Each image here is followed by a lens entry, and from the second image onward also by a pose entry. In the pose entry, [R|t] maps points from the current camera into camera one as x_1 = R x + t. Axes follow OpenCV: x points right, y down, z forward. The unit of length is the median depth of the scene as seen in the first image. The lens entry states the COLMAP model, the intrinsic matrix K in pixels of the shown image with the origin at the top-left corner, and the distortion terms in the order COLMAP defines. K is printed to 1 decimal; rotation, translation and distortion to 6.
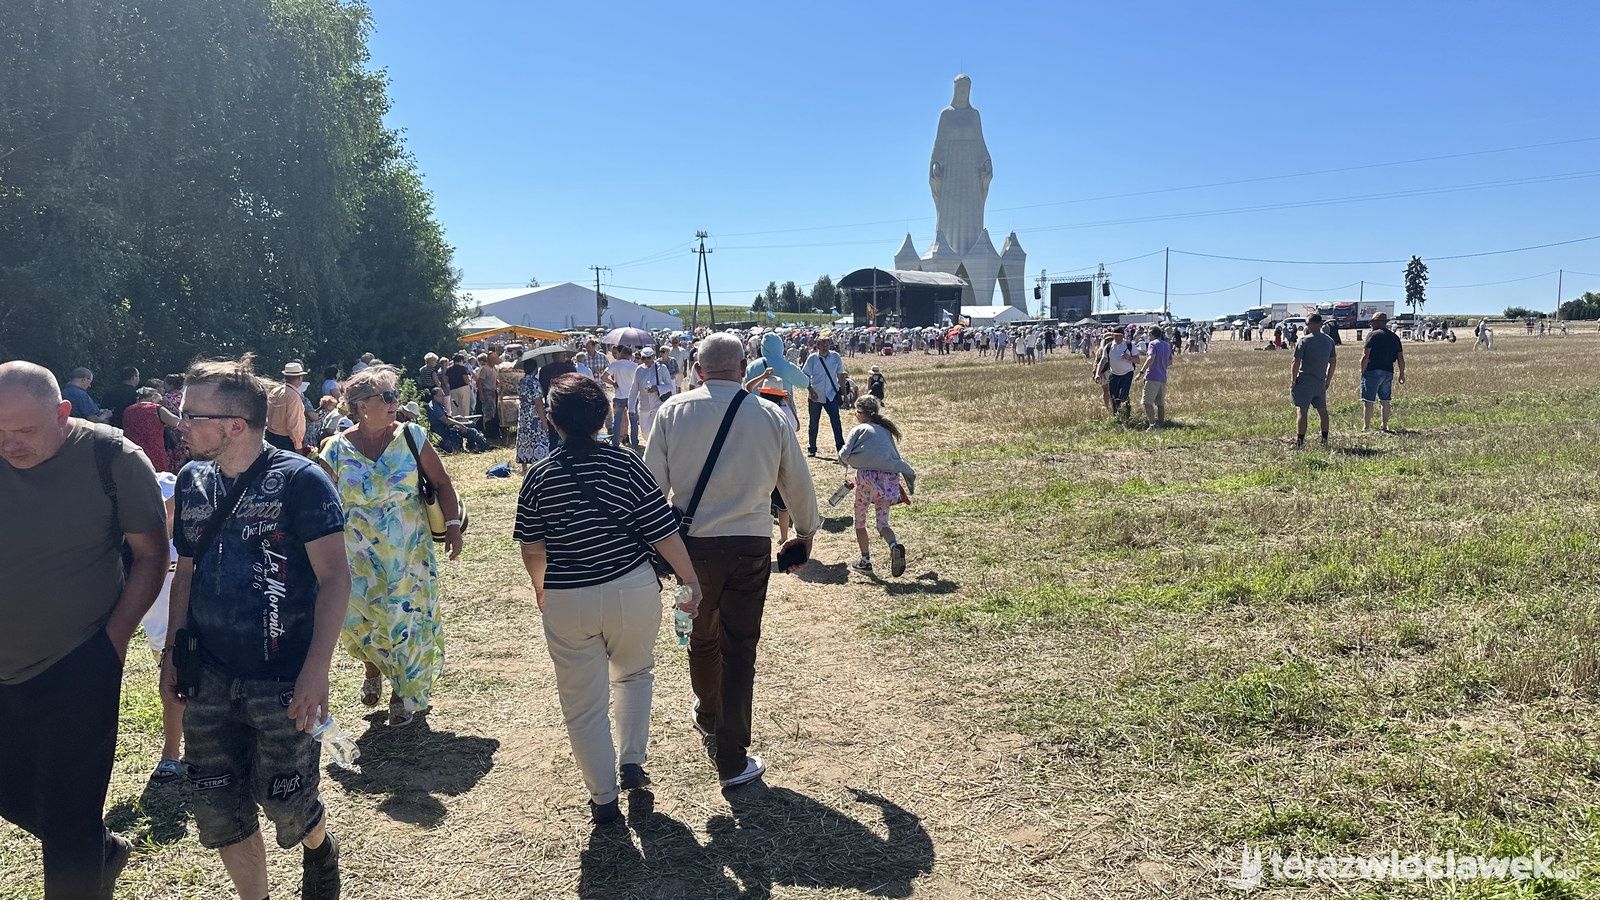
lens RADIAL K [[1078.4, 0, 800.0], [0, 1078.4, 450.0], [0, 0, 1]] dist [0.157549, -0.260226]
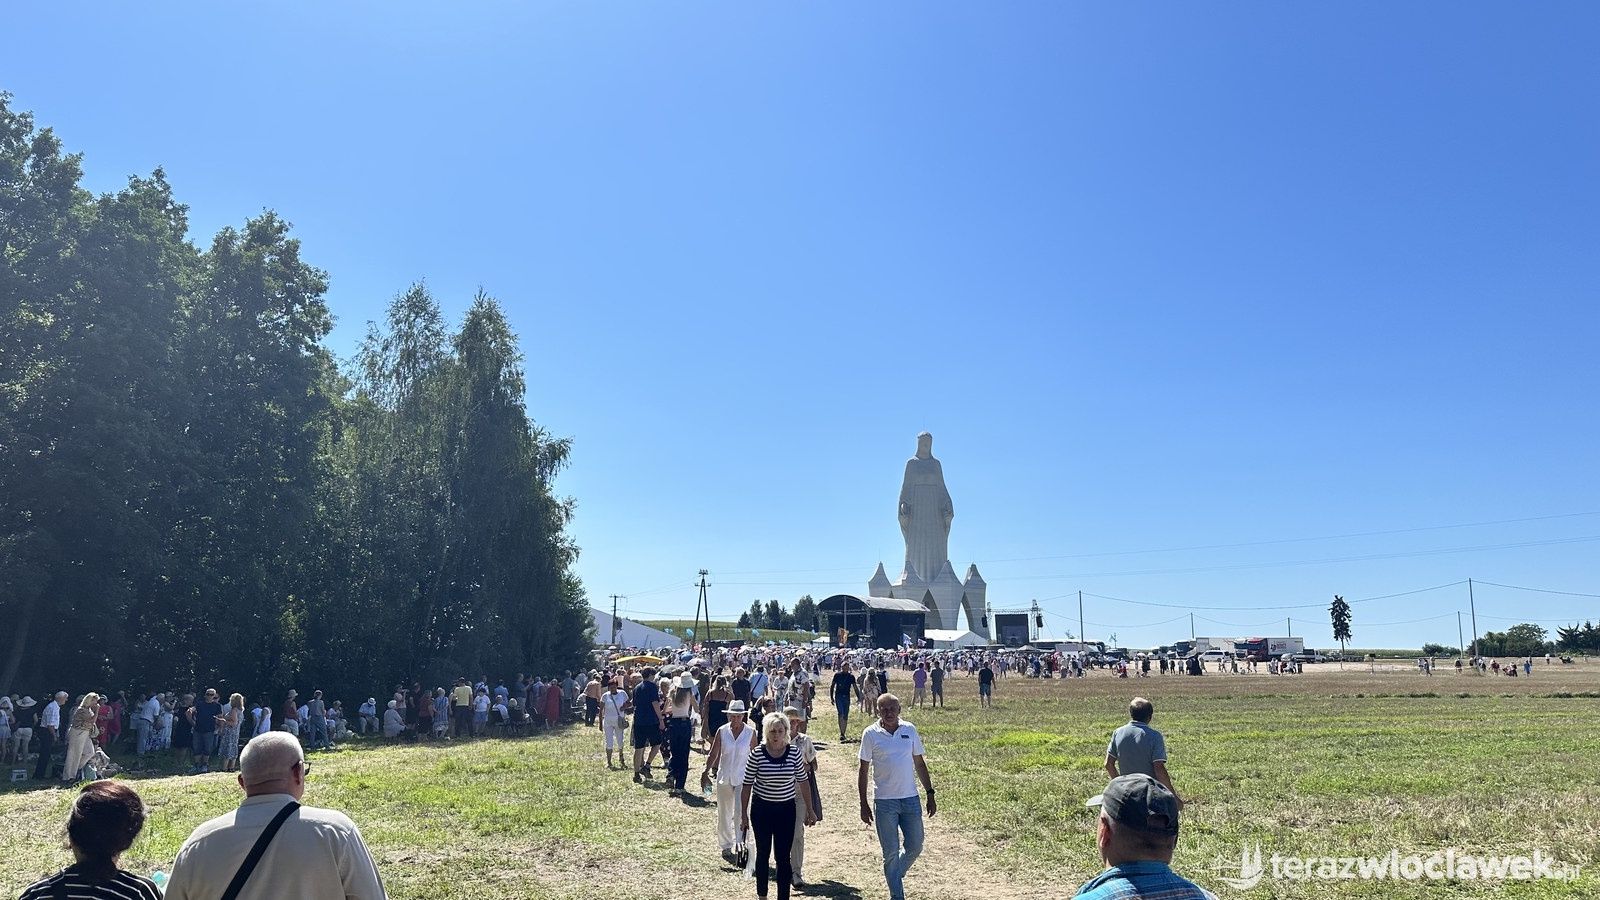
lens RADIAL K [[1078.4, 0, 800.0], [0, 1078.4, 450.0], [0, 0, 1]] dist [0.157549, -0.260226]
pose [[0.999718, 0.020755, 0.011532, 0.001830], [-0.016614, 0.958460, -0.284741, 0.010162], [-0.016962, 0.284469, 0.958535, -0.118115]]
